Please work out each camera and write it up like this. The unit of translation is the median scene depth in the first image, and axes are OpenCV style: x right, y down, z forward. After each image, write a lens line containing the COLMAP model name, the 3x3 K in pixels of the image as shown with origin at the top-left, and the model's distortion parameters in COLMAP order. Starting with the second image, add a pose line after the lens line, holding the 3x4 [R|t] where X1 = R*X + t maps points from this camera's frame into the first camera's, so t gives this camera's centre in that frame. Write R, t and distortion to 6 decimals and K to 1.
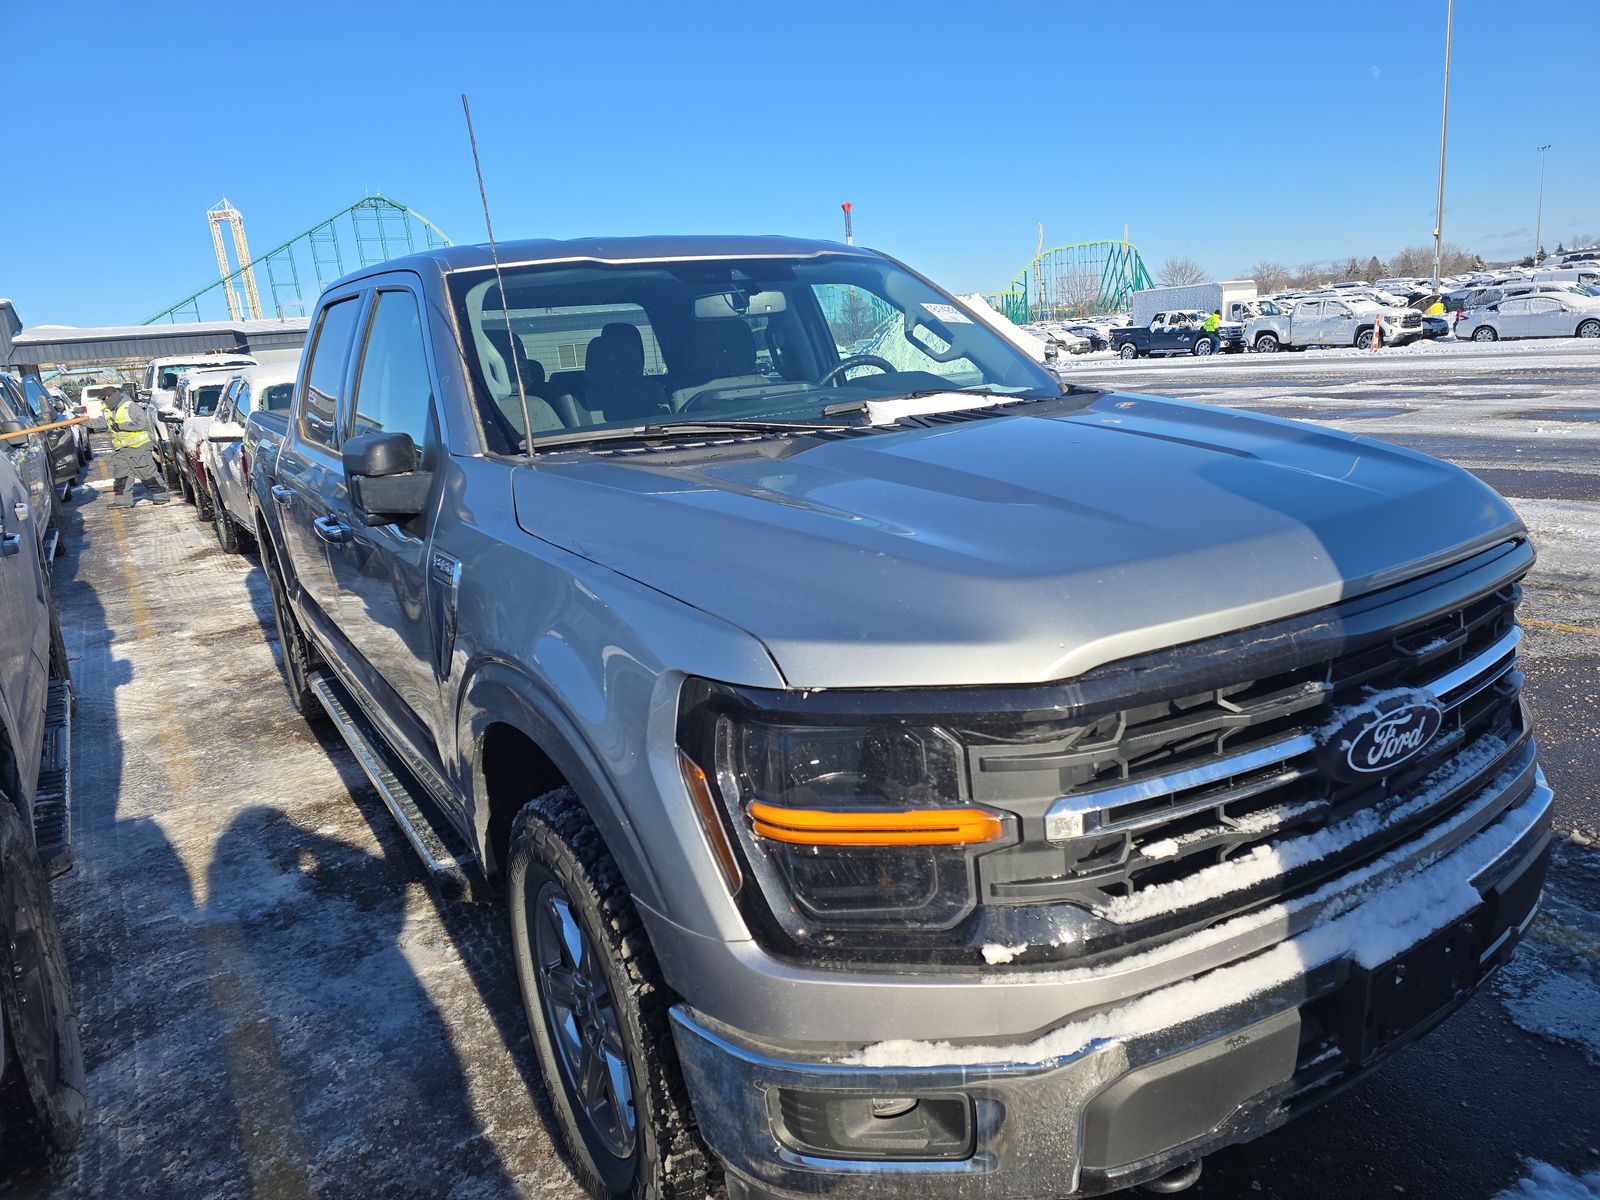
lens RADIAL K [[1087.8, 0, 785.4], [0, 1087.8, 601.3], [0, 0, 1]] dist [0.039577, -0.024235]
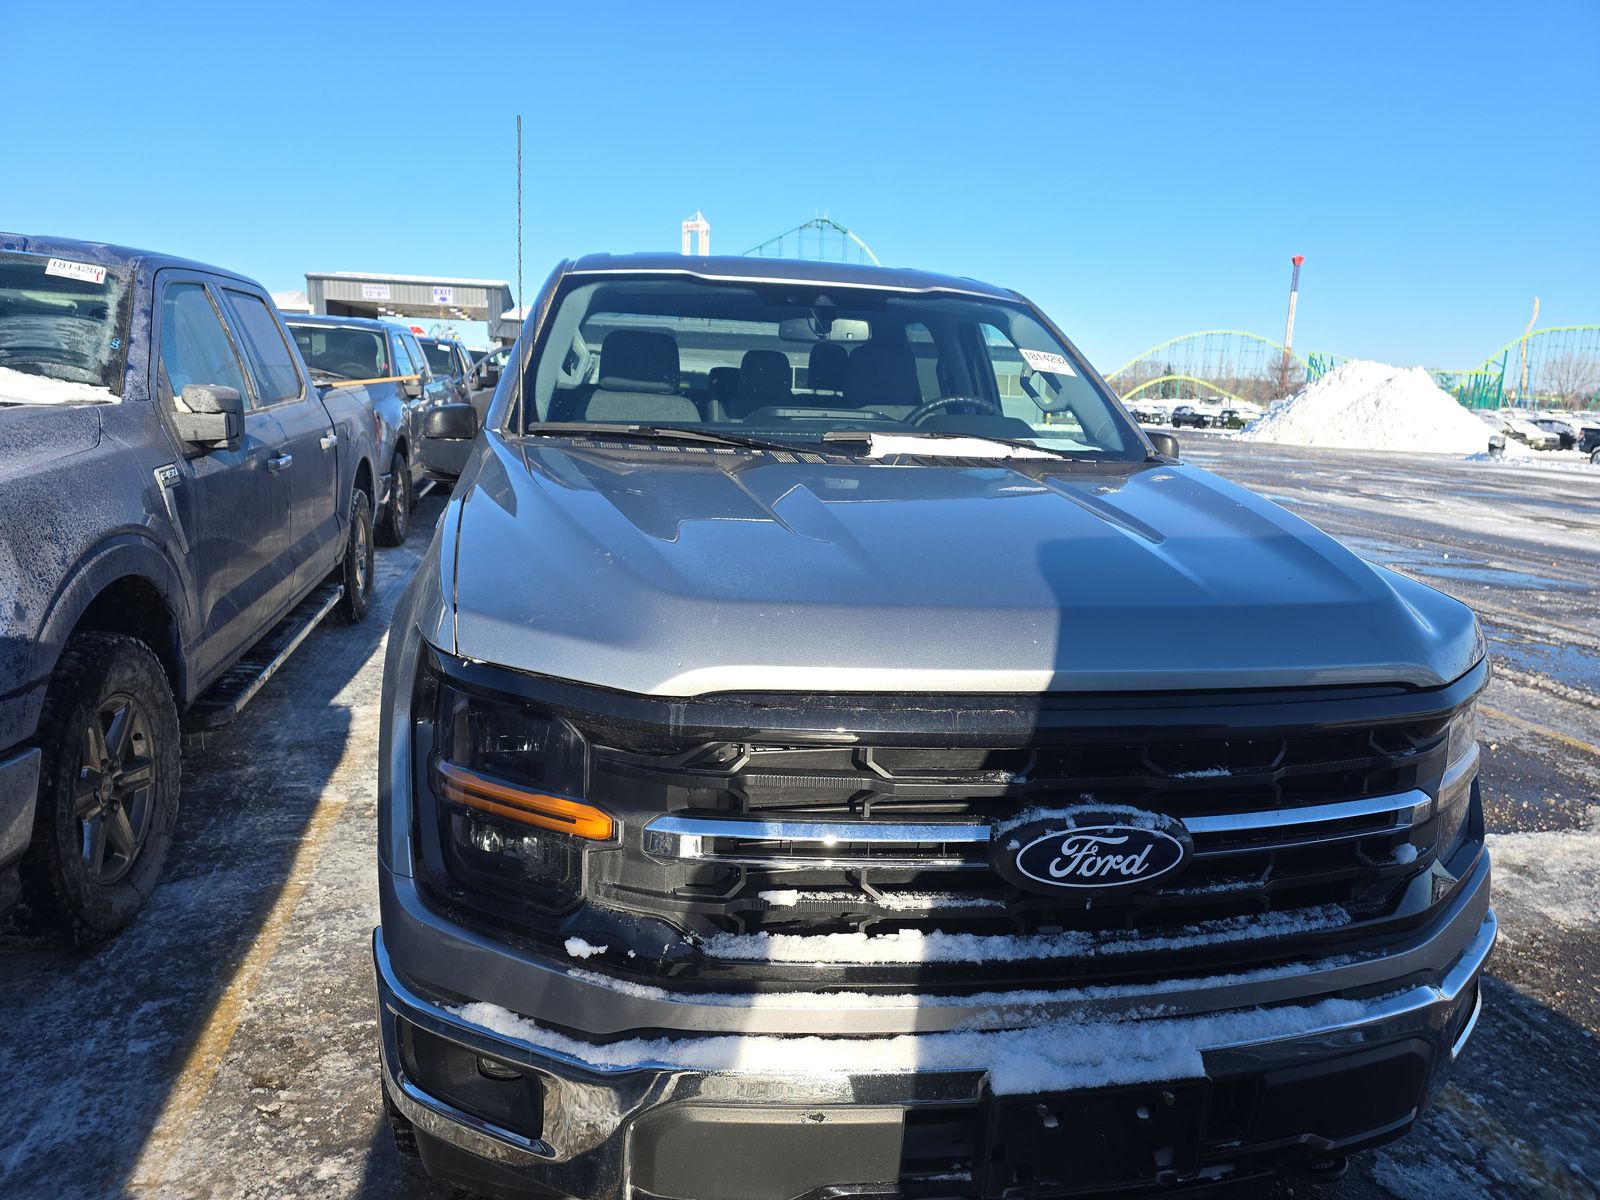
lens RADIAL K [[1087.8, 0, 788.5], [0, 1087.8, 596.2], [0, 0, 1]] dist [0.039577, -0.024235]
pose [[0.928496, 0.183367, -0.322912, 0.562205], [-0.193344, 0.981130, 0.001200, -0.036814], [0.317039, 0.061319, 0.946428, 0.058318]]
